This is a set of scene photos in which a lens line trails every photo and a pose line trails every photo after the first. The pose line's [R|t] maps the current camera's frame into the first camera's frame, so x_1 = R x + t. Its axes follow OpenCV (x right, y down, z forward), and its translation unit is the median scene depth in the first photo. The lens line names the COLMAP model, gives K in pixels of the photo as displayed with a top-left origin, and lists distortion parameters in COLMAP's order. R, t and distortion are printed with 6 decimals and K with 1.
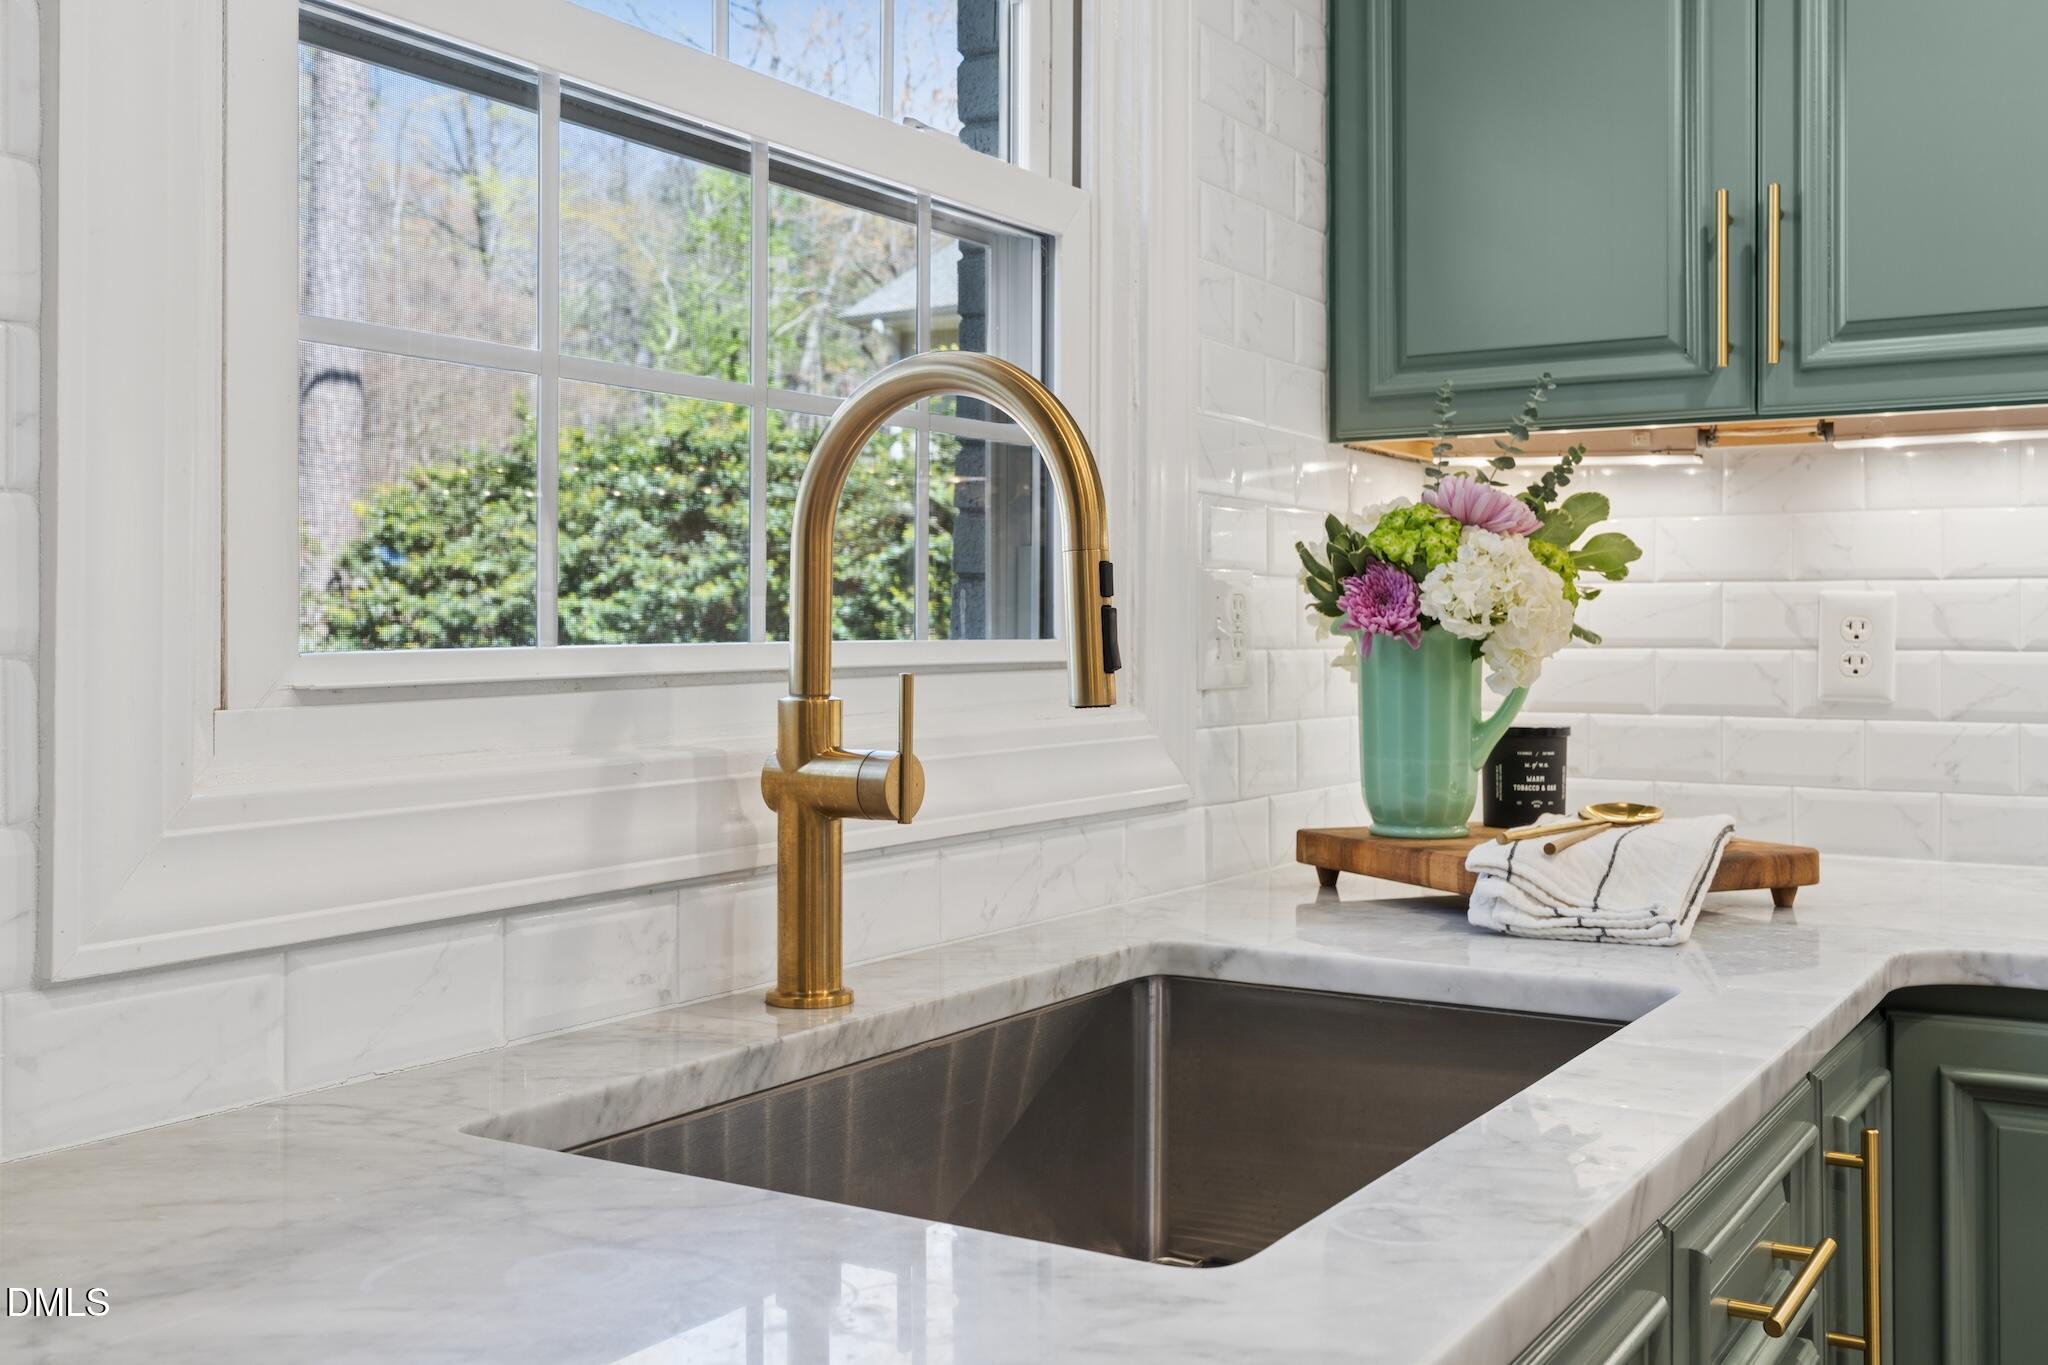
lens RADIAL K [[2002.1, 0, 1024.0], [0, 2002.1, 682.5], [0, 0, 1]] dist [0.001920, 0.001383]
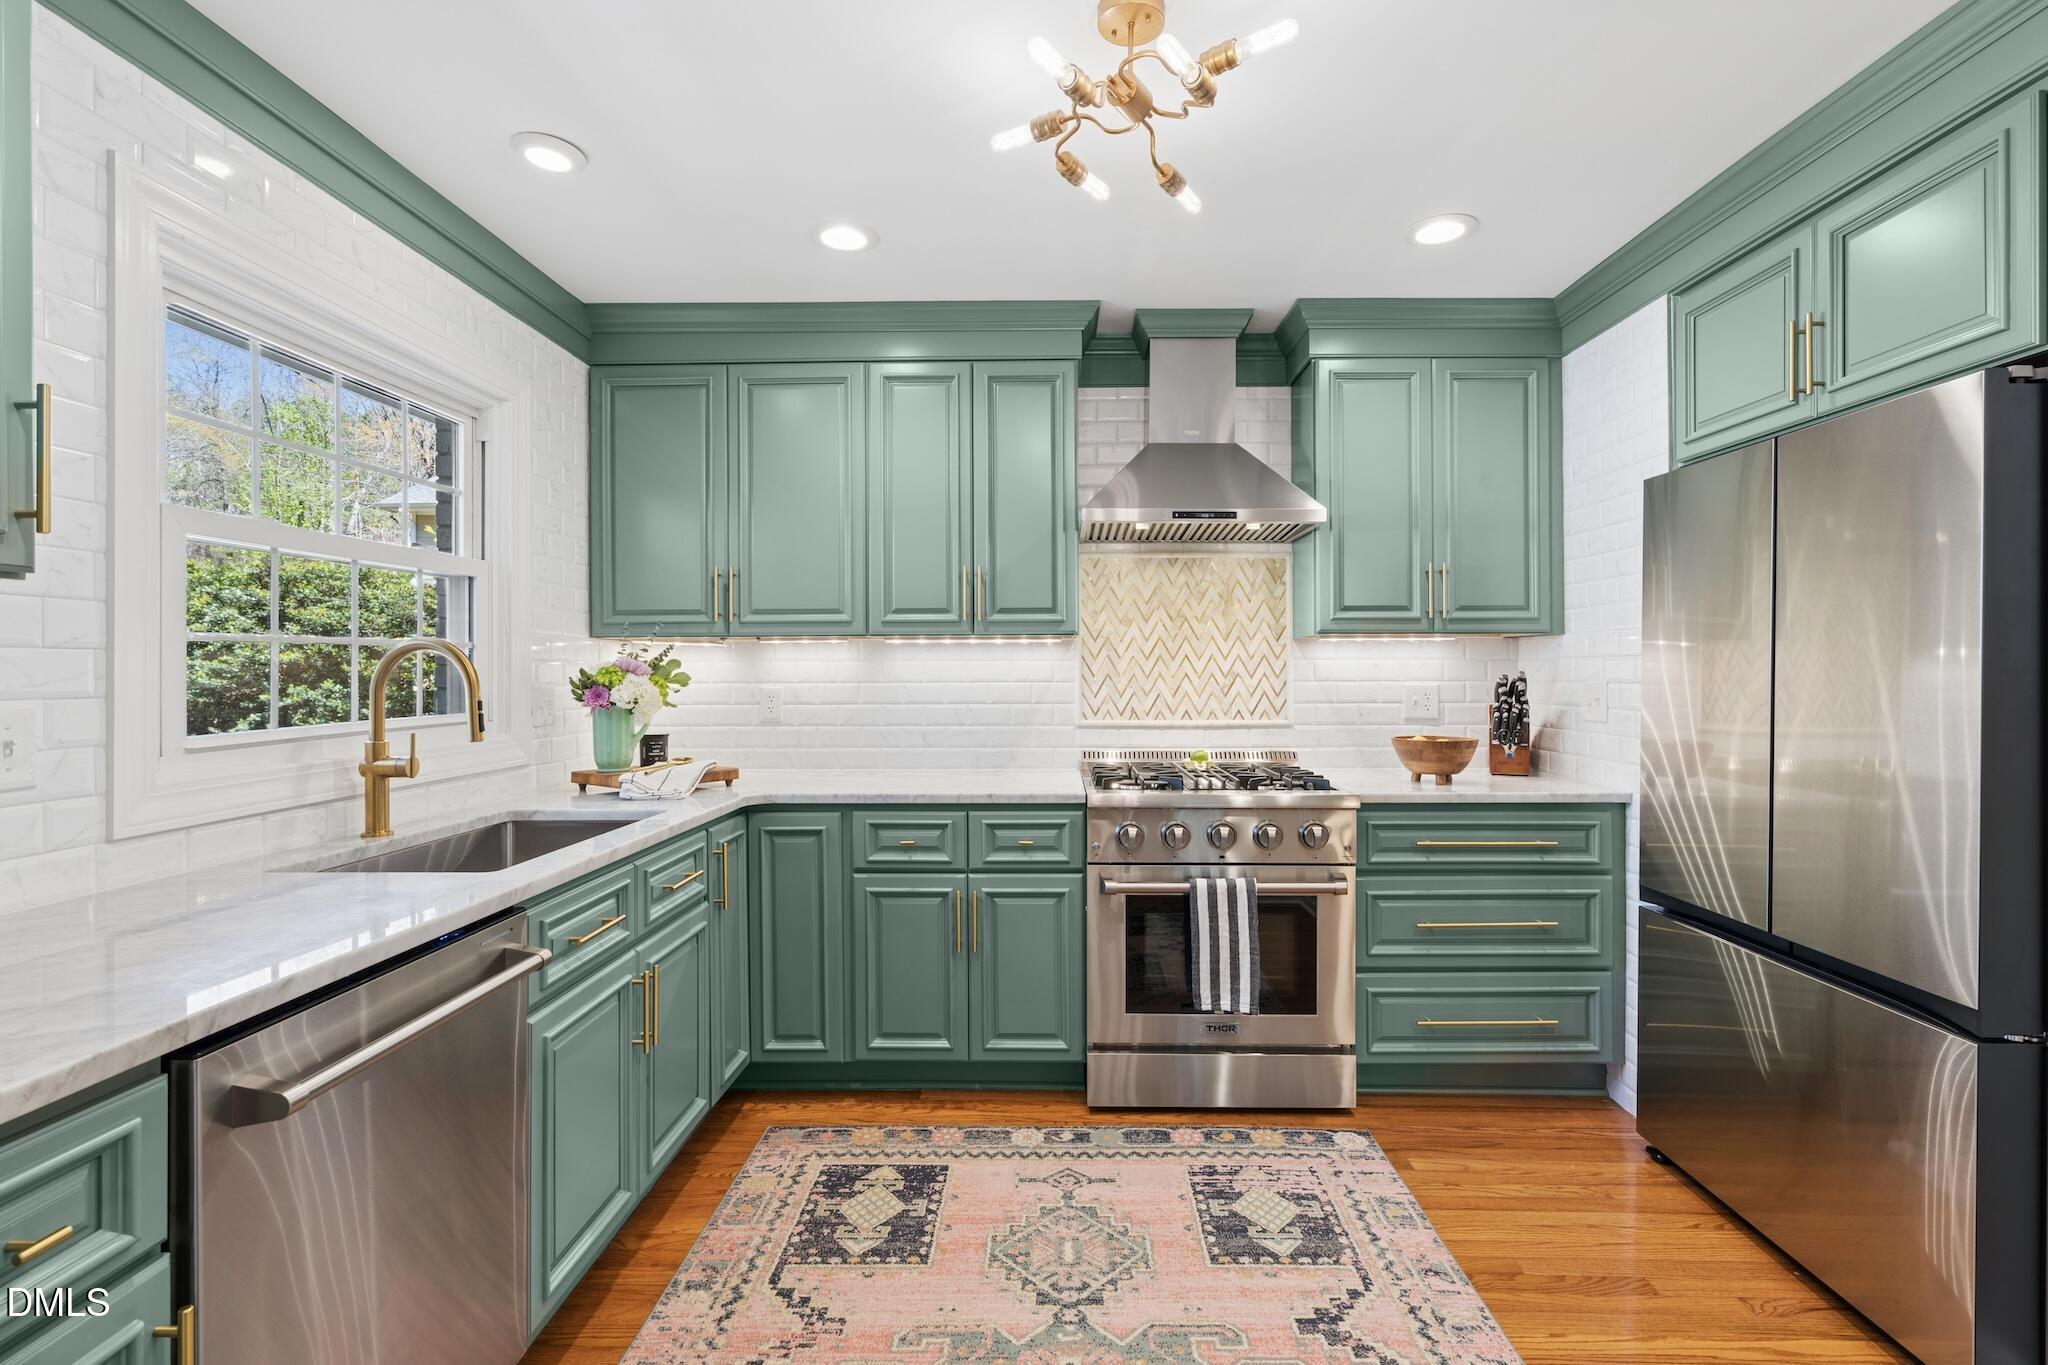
lens RADIAL K [[920.6, 0, 1042.0], [0, 920.6, 670.3], [0, 0, 1]] dist [-0.002167, 0.000617]
pose [[0.860128, -0.005192, 0.510051, 0.043779], [0.017955, 0.999637, -0.020104, -0.041951], [-0.509762, 0.026450, 0.859909, -0.605379]]
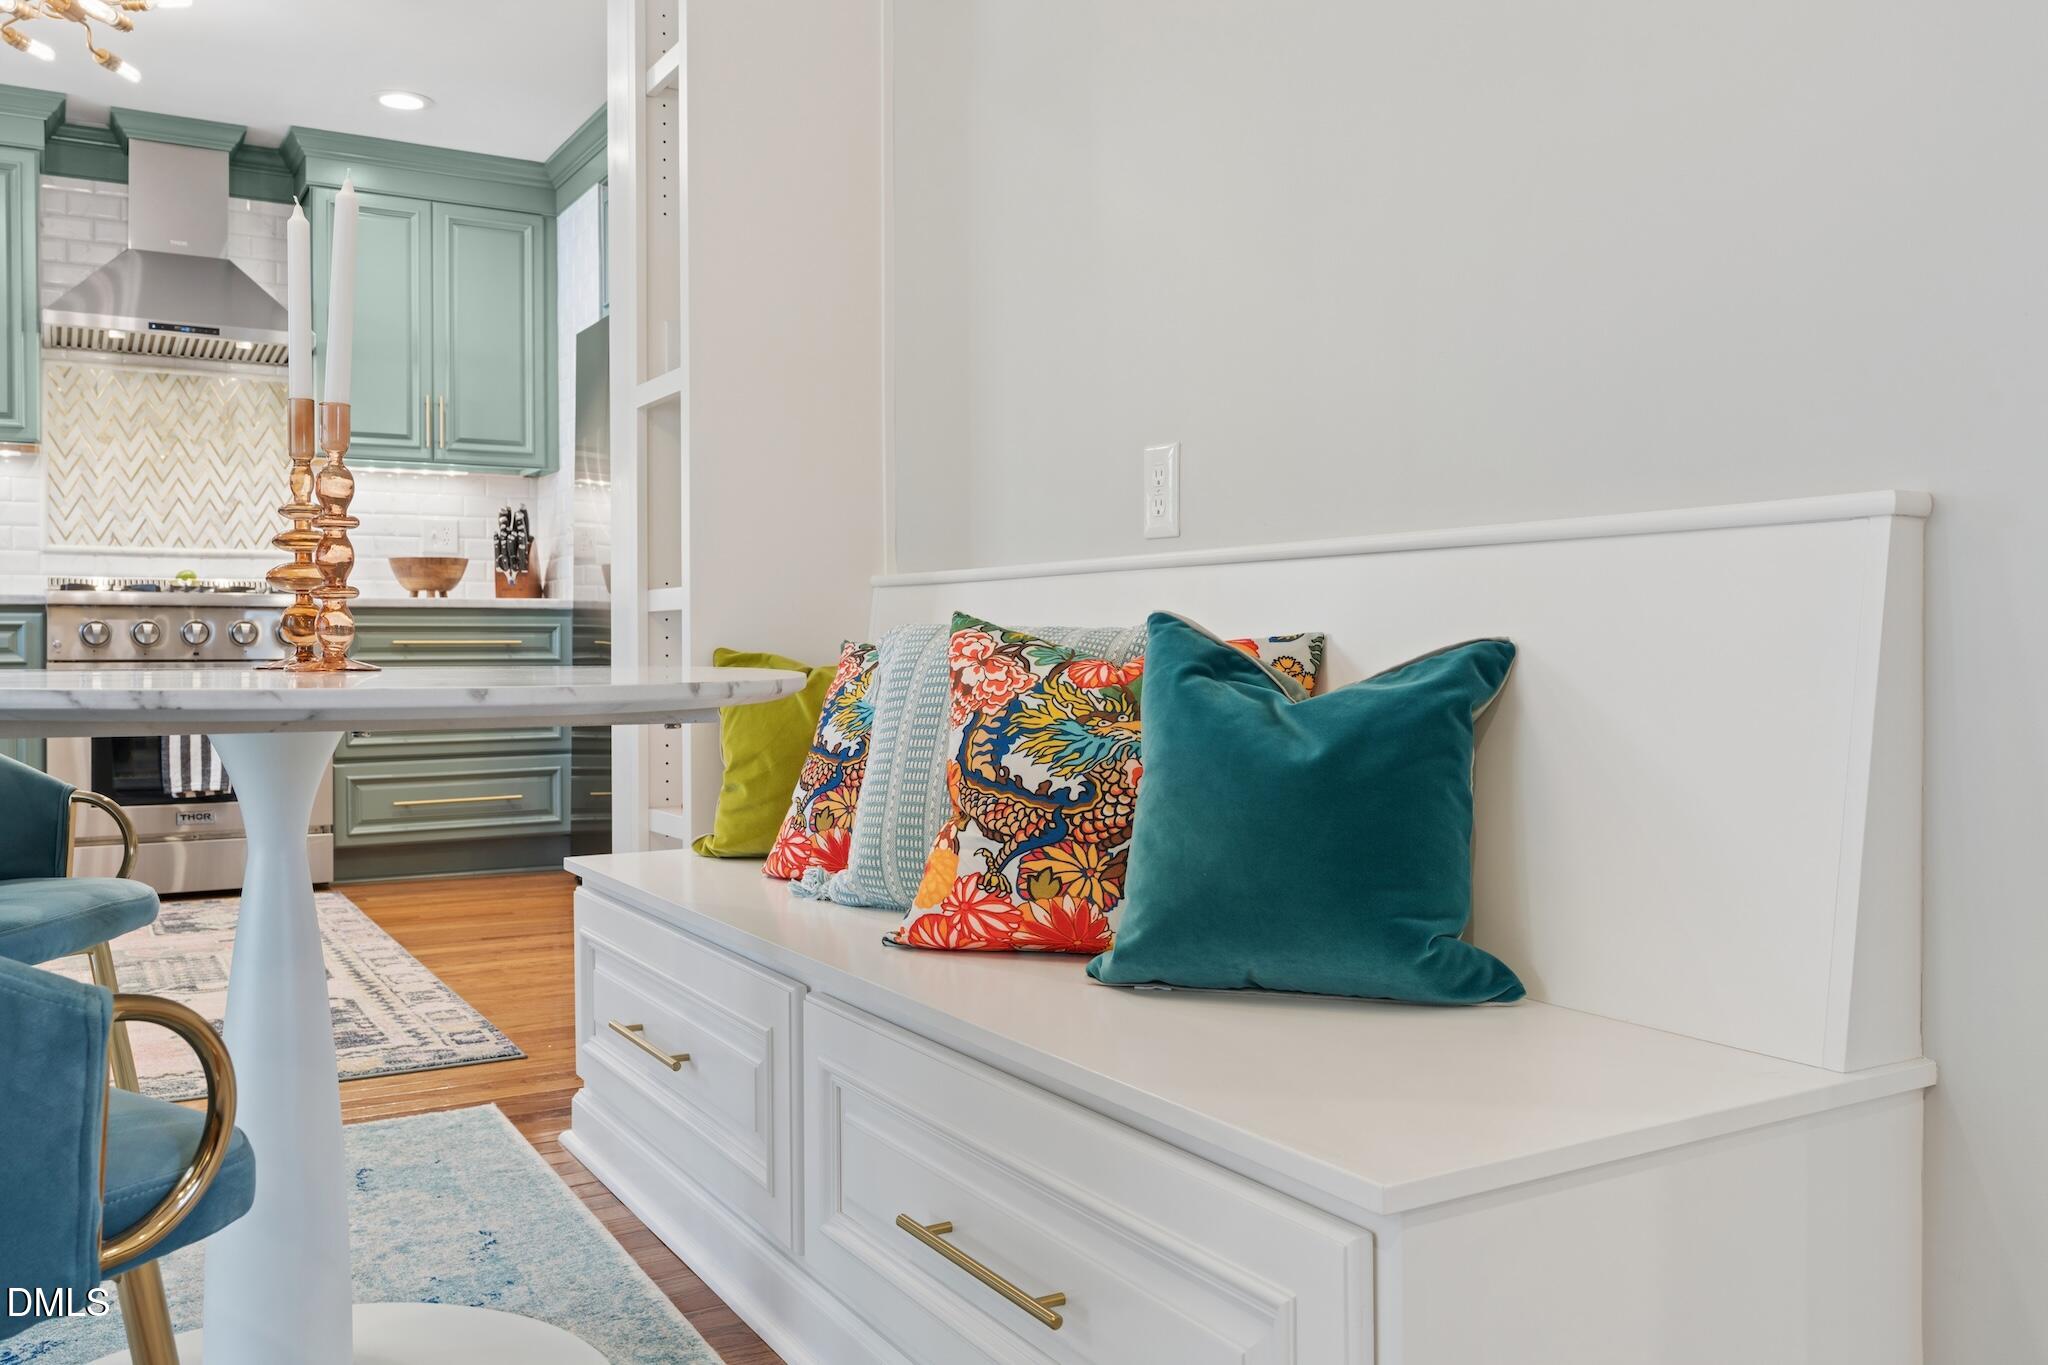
lens RADIAL K [[1658.6, 0, 1029.1], [0, 1658.6, 640.2], [0, 0, 1]] dist [0.007919, 0.004791]
pose [[0.468820, -0.004649, 0.883281, -0.756065], [0.027479, 0.999579, -0.009324, 0.265159], [-0.882866, 0.028643, 0.468750, -1.996893]]
